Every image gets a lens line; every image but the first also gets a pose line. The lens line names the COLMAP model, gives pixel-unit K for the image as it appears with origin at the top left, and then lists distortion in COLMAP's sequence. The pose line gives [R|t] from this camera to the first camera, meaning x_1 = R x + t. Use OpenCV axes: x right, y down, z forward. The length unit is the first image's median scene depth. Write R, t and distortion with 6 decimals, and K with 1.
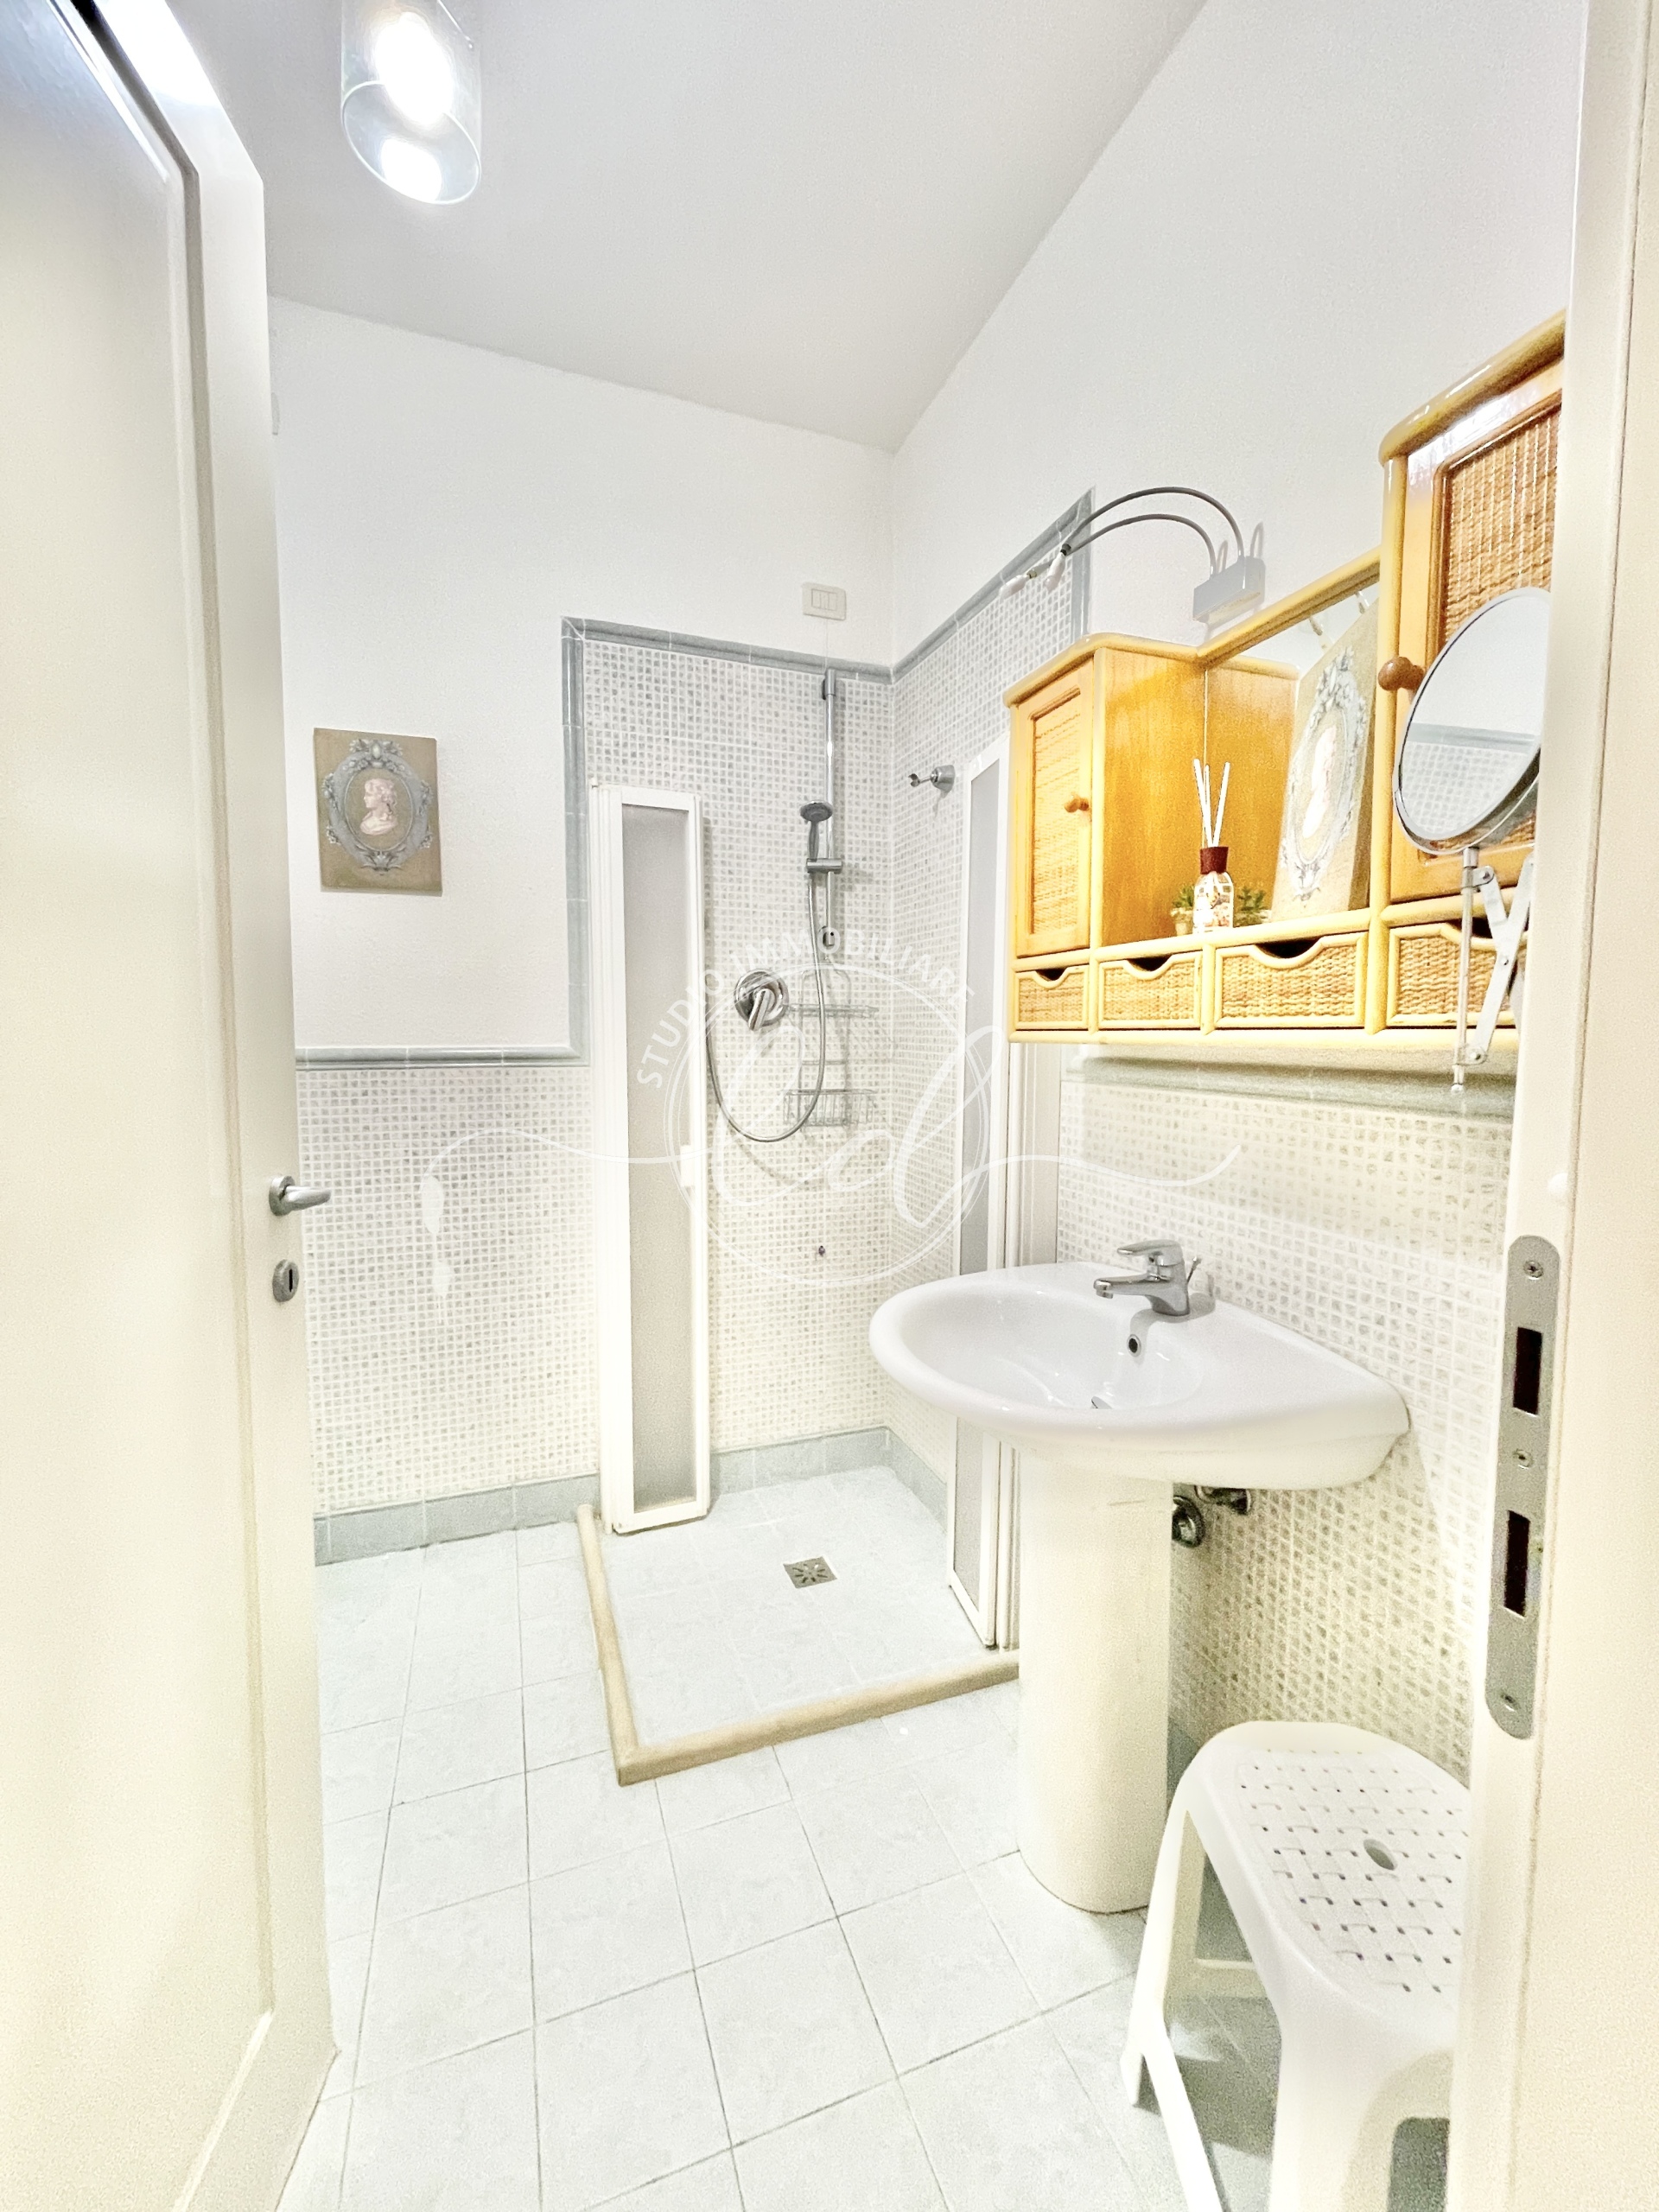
lens RADIAL K [[895.6, 0, 828.4], [0, 895.6, 1093.0], [0, 0, 1]] dist [0.001784, 0.000267]
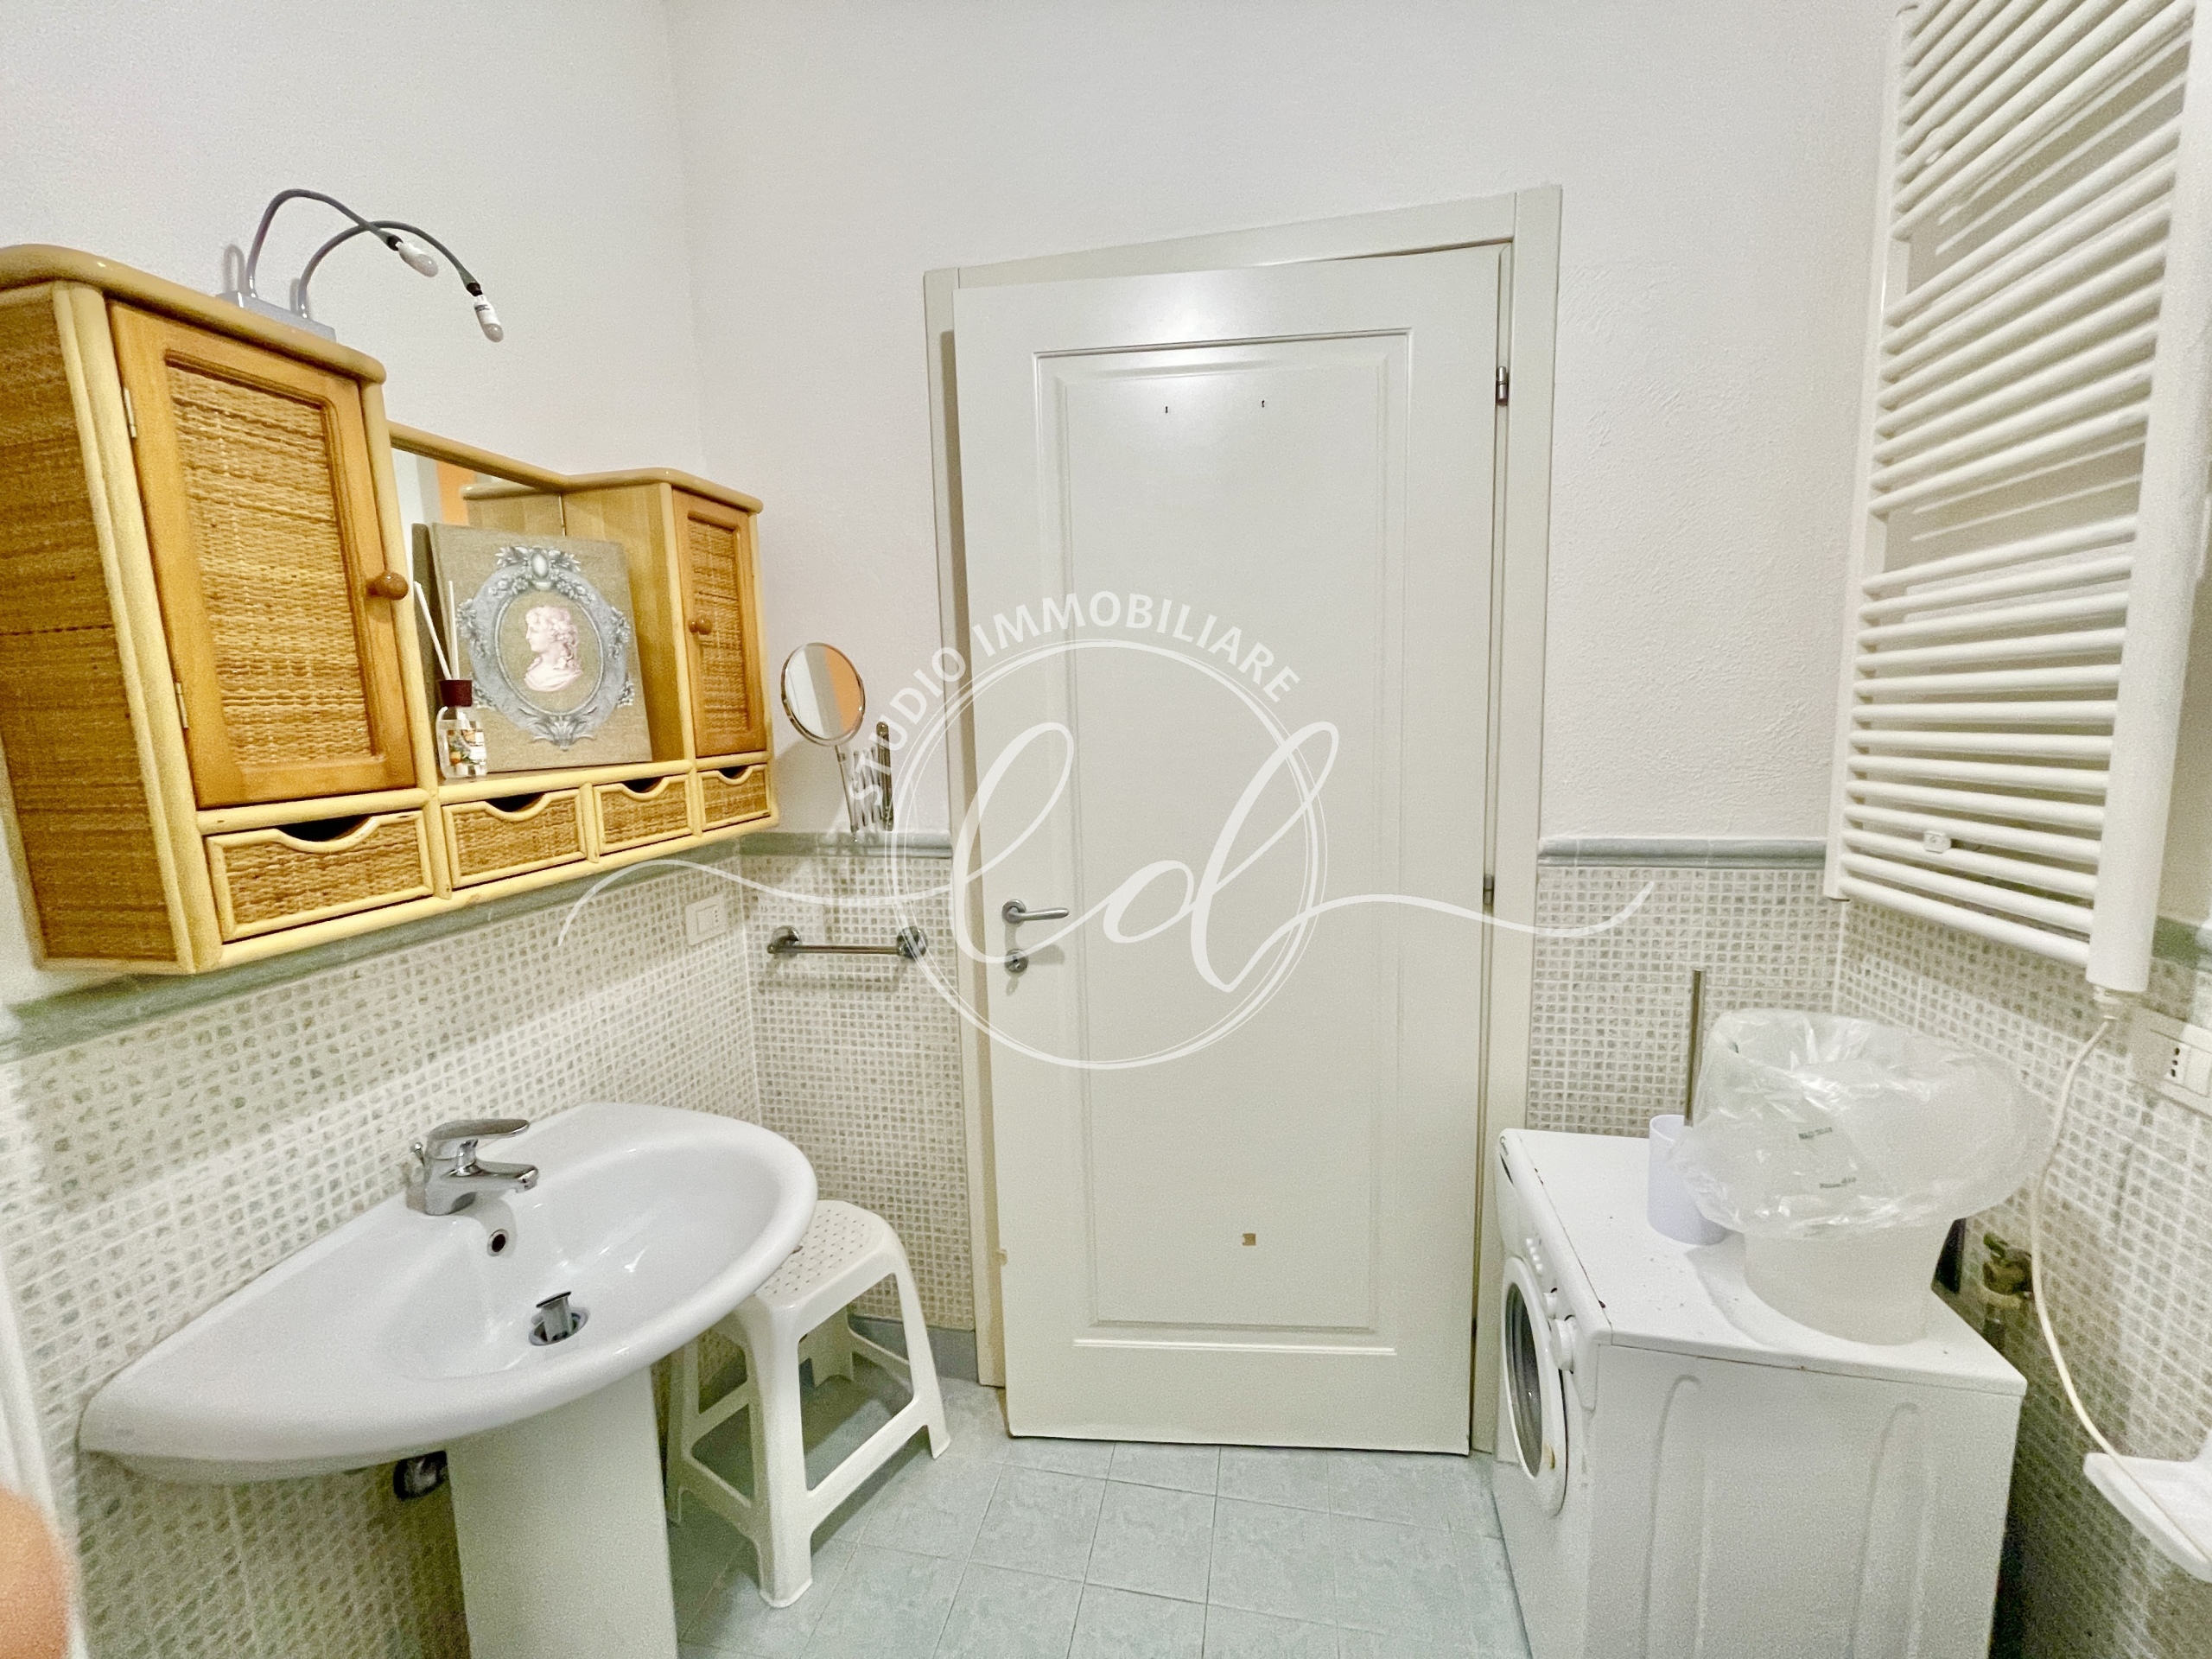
lens RADIAL K [[895.6, 0, 1093.0], [0, 895.6, 829.4], [0, 0, 1]] dist [0.001784, 0.000267]
pose [[-0.847099, -0.048235, 0.529241, -0.364075], [0.067590, 0.978007, 0.197318, -0.149338], [-0.527119, 0.202919, -0.825209, 0.834920]]
